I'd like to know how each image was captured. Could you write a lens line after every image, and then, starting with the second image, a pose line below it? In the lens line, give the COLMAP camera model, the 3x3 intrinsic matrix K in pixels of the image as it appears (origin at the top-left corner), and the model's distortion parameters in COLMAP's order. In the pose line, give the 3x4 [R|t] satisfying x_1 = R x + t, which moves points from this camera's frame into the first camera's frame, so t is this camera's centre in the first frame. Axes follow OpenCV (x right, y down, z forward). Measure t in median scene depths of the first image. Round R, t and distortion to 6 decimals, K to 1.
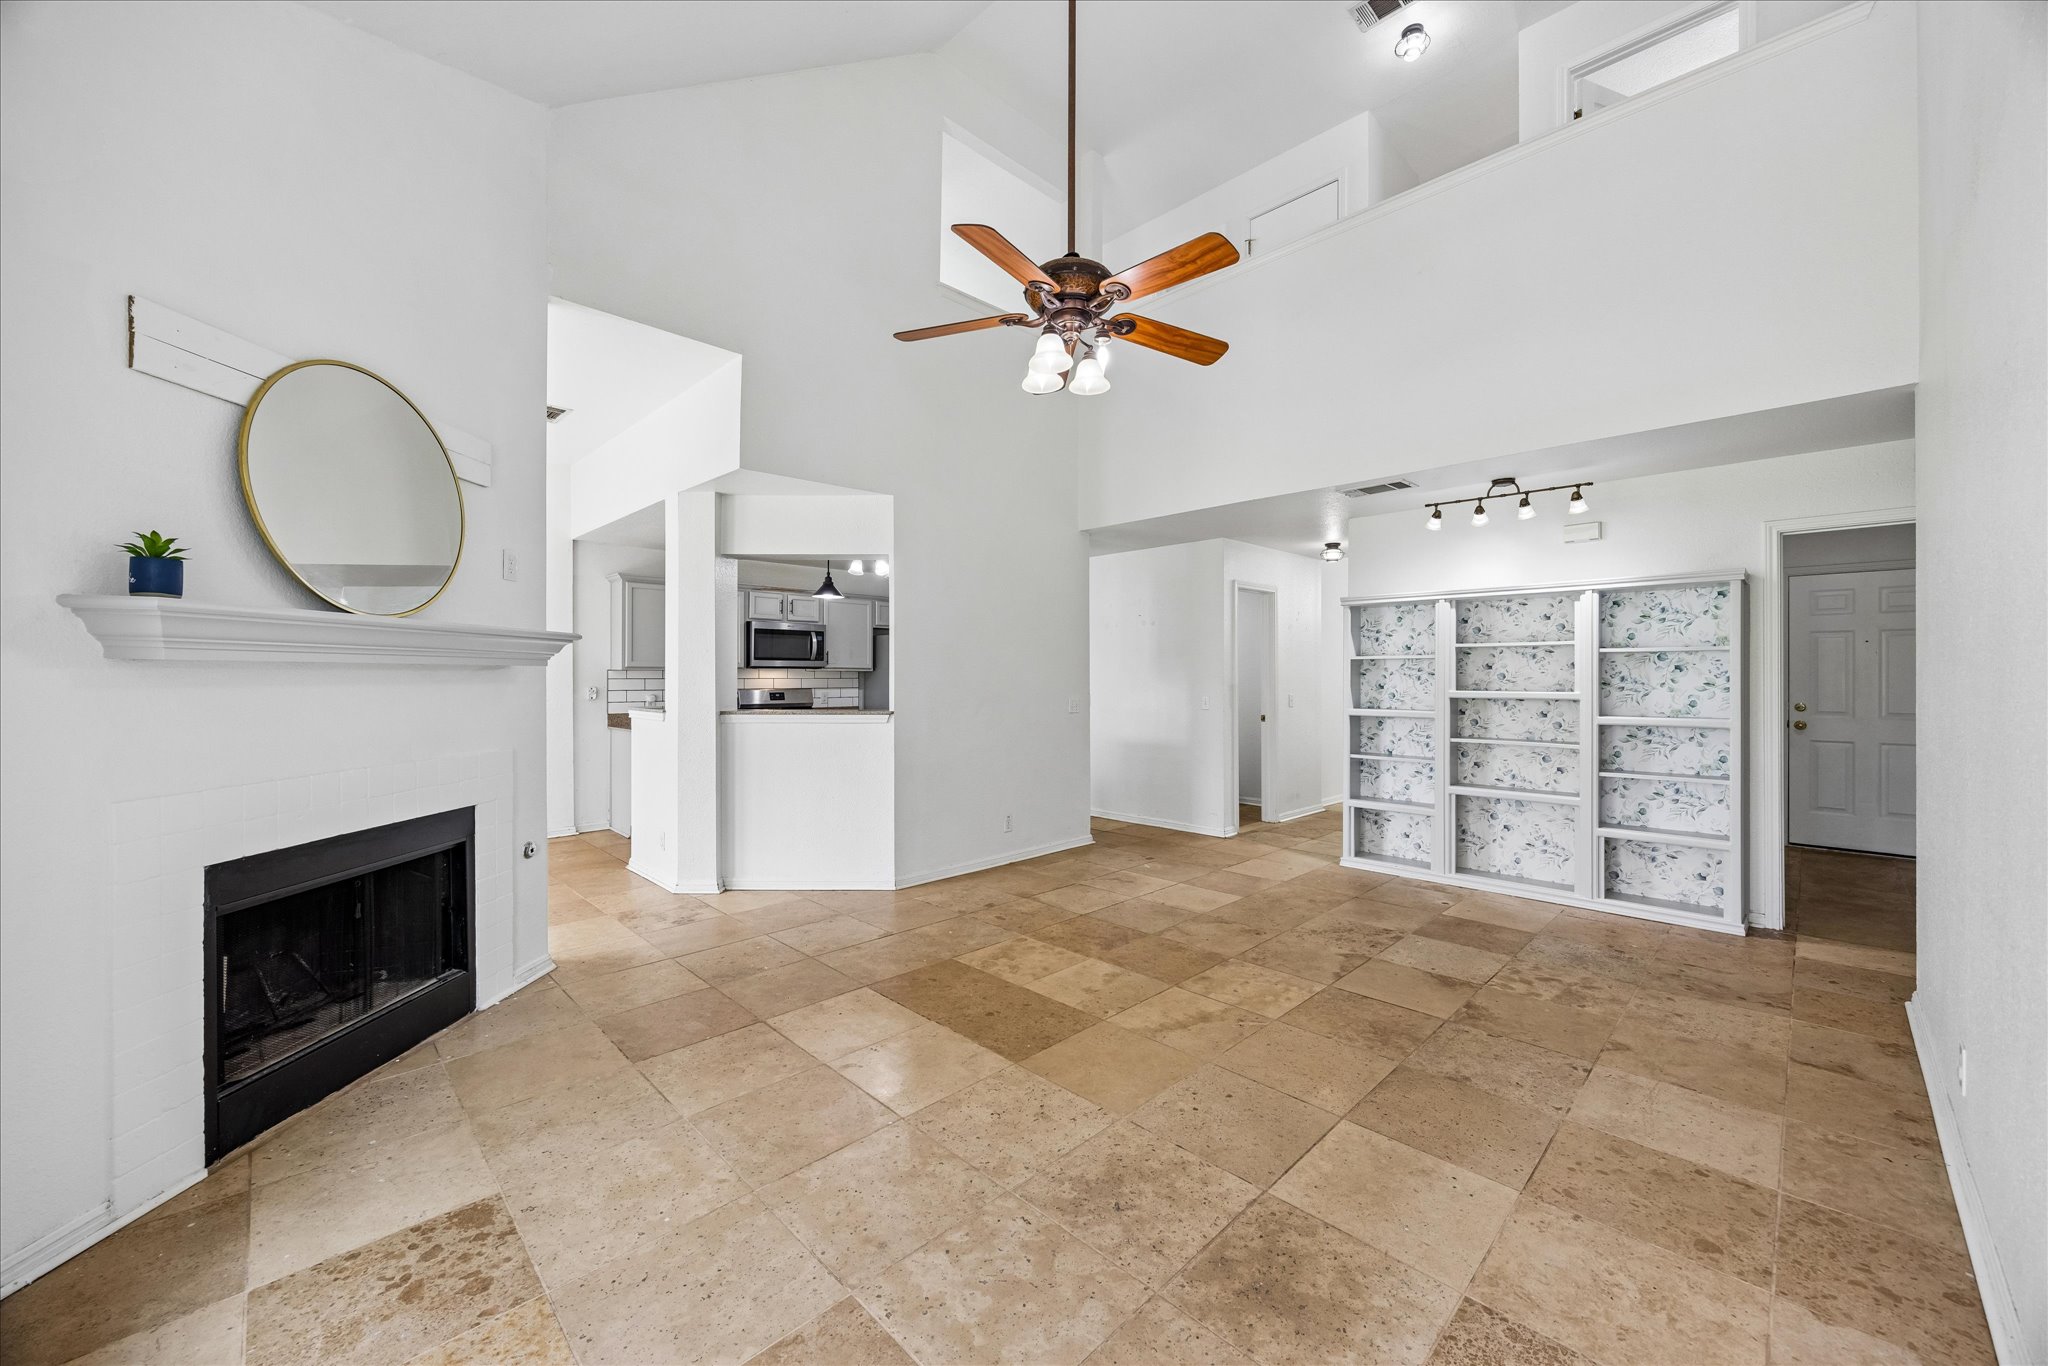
lens RADIAL K [[776.5, 0, 1032.7], [0, 776.5, 677.7], [0, 0, 1]] dist [-0.000707, 0.000028]
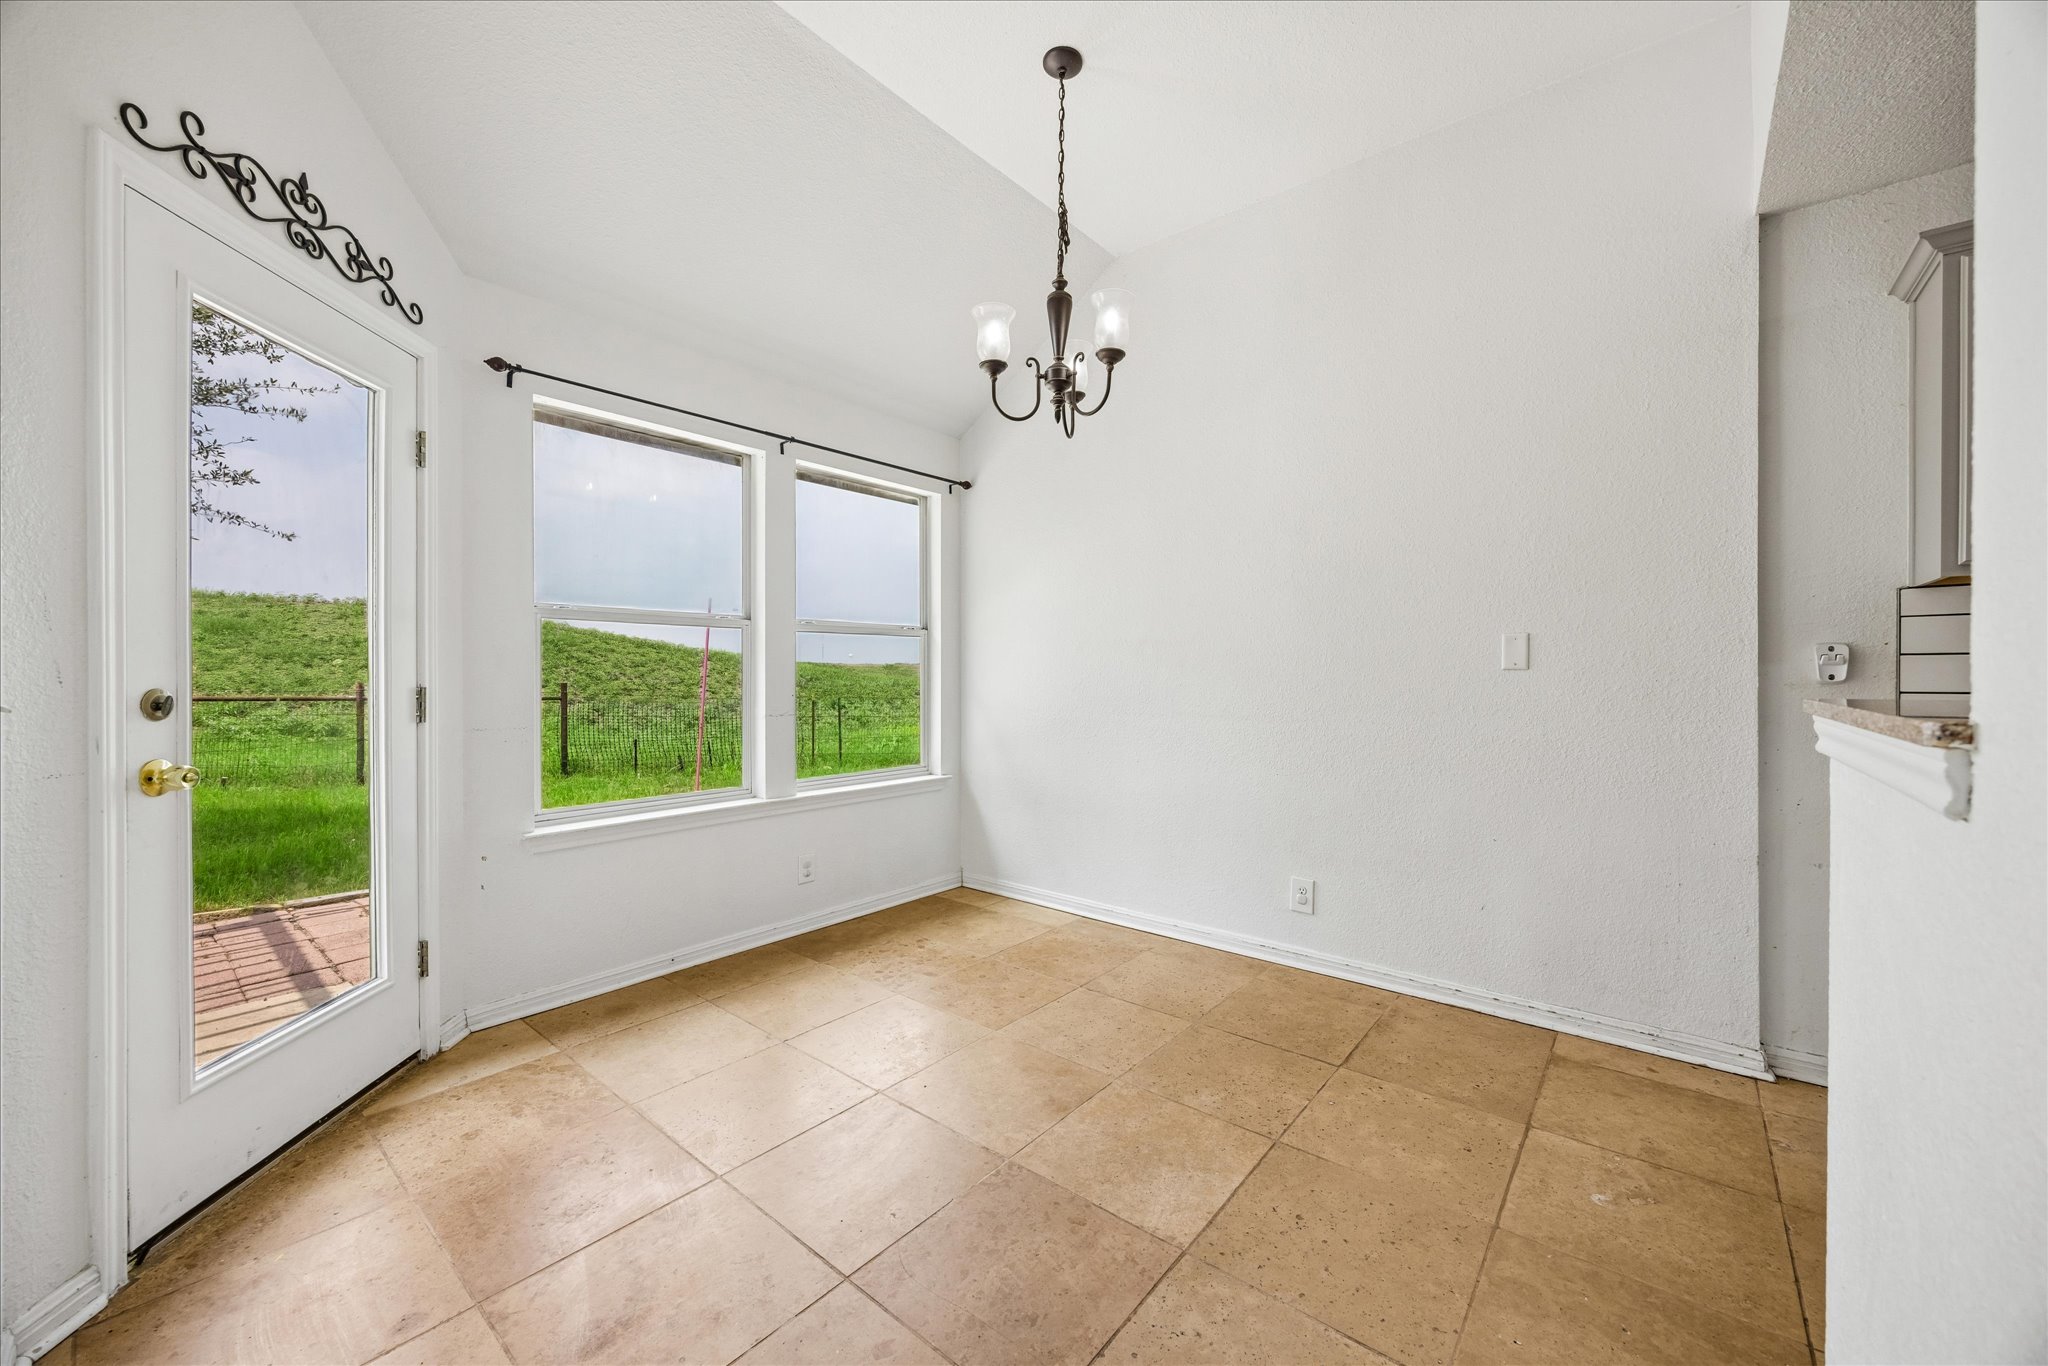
lens RADIAL K [[776.5, 0, 1032.7], [0, 776.5, 677.7], [0, 0, 1]] dist [-0.000707, 0.000028]
pose [[0.096951, 0.005240, -0.995275, -0.557926], [-0.001484, 0.999986, 0.005121, 0.049889], [0.995288, 0.000981, 0.096957, 1.287140]]
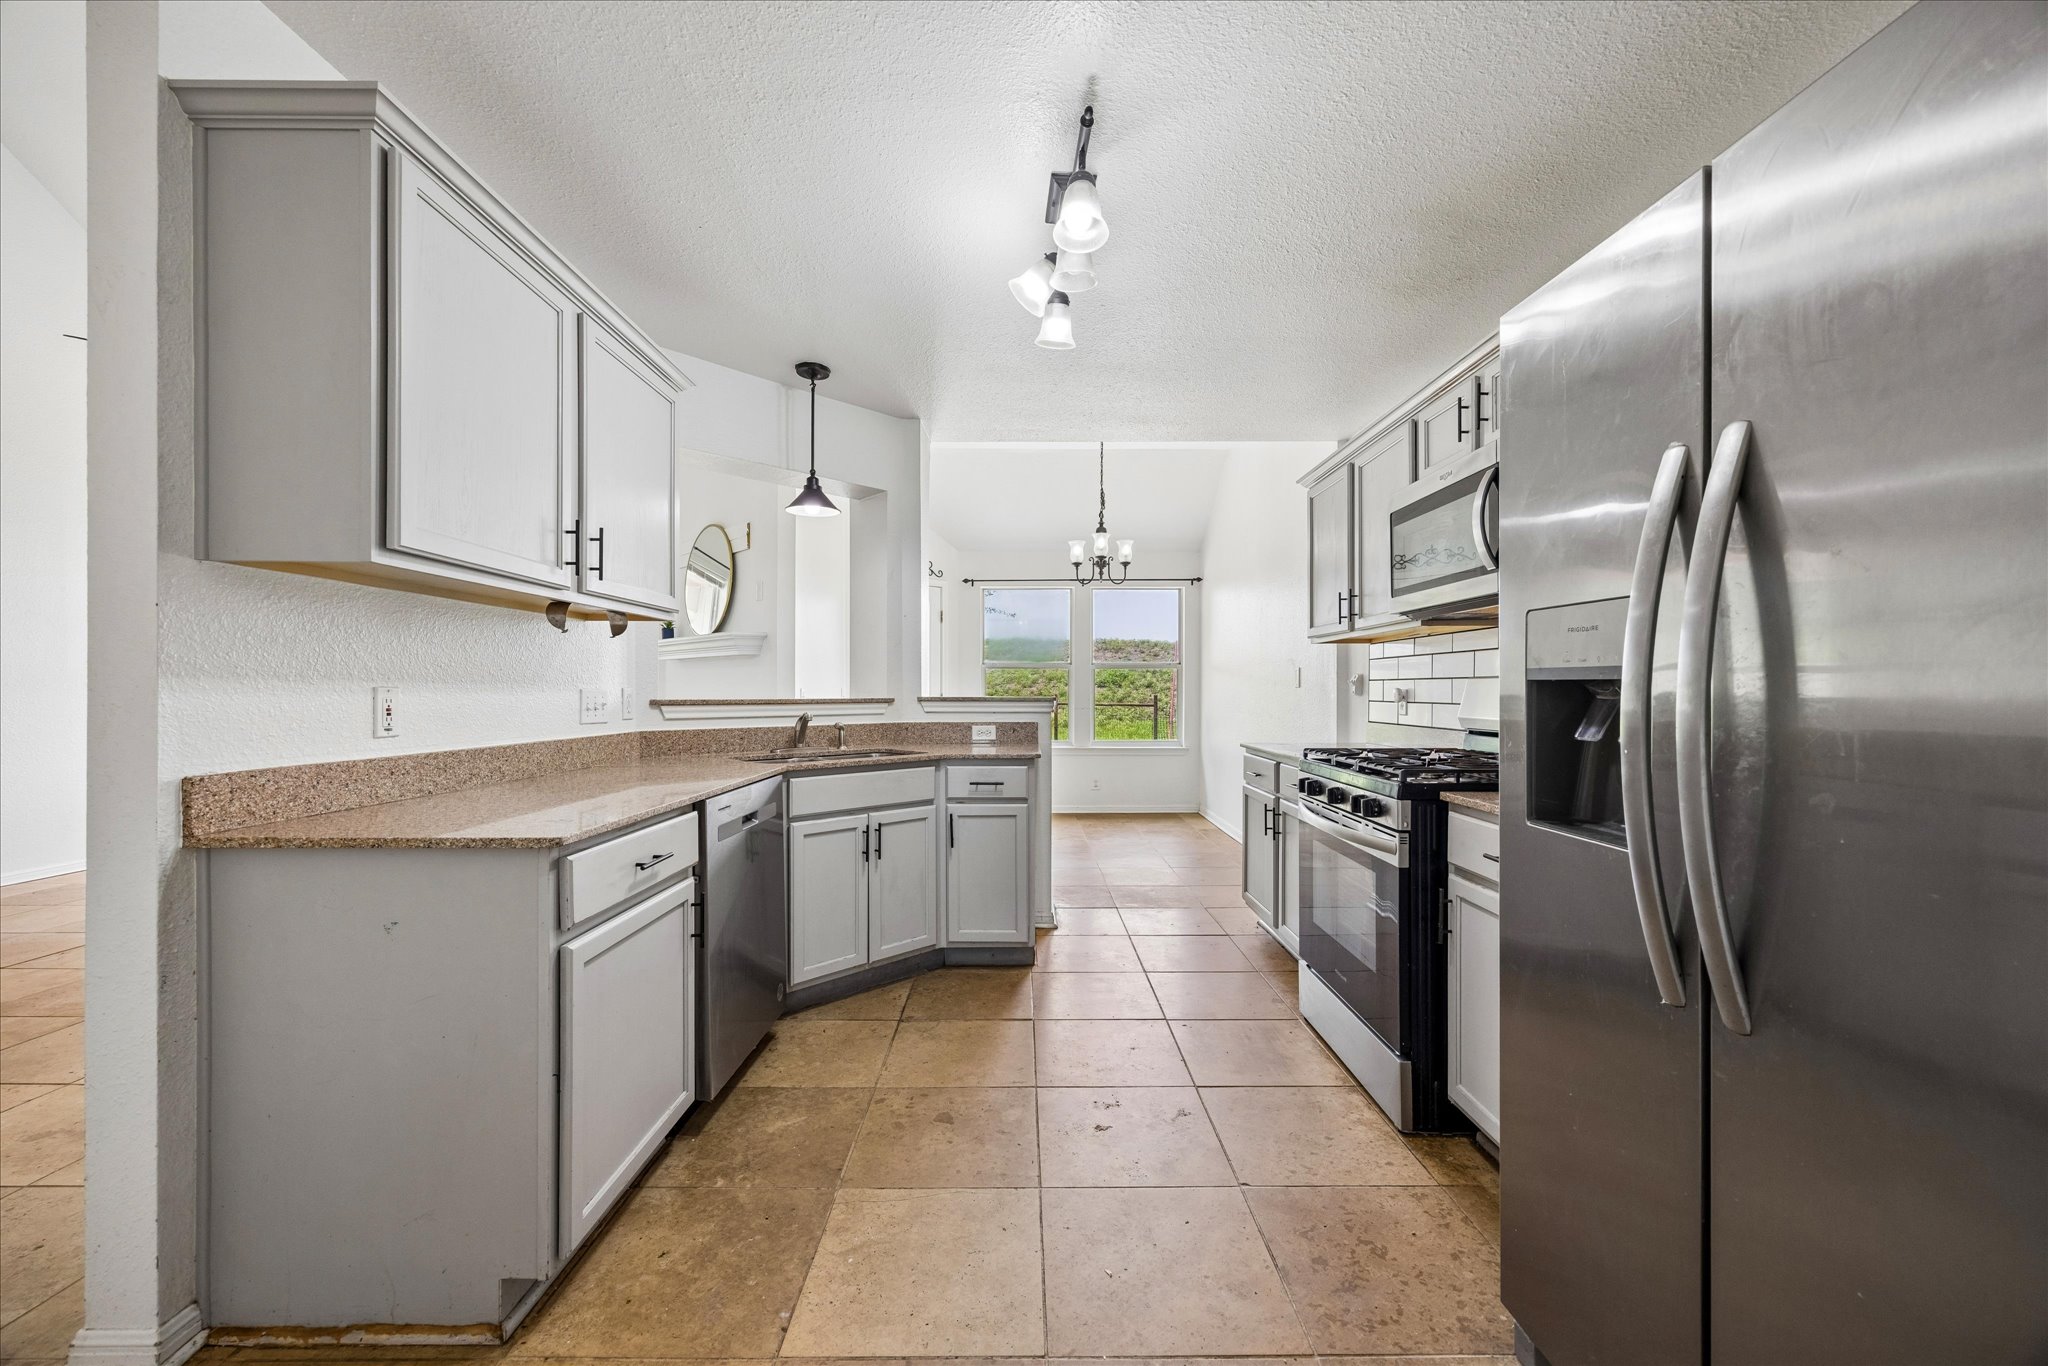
lens RADIAL K [[798.5, 0, 1024.0], [0, 798.5, 683.0], [0, 0, 1]] dist [-0.000067, 0.000010]
pose [[-0.703306, -0.006457, -0.710858, 0.100585], [-0.001950, 0.999973, -0.007154, 0.049735], [0.710885, -0.003645, -0.703299, 2.514127]]
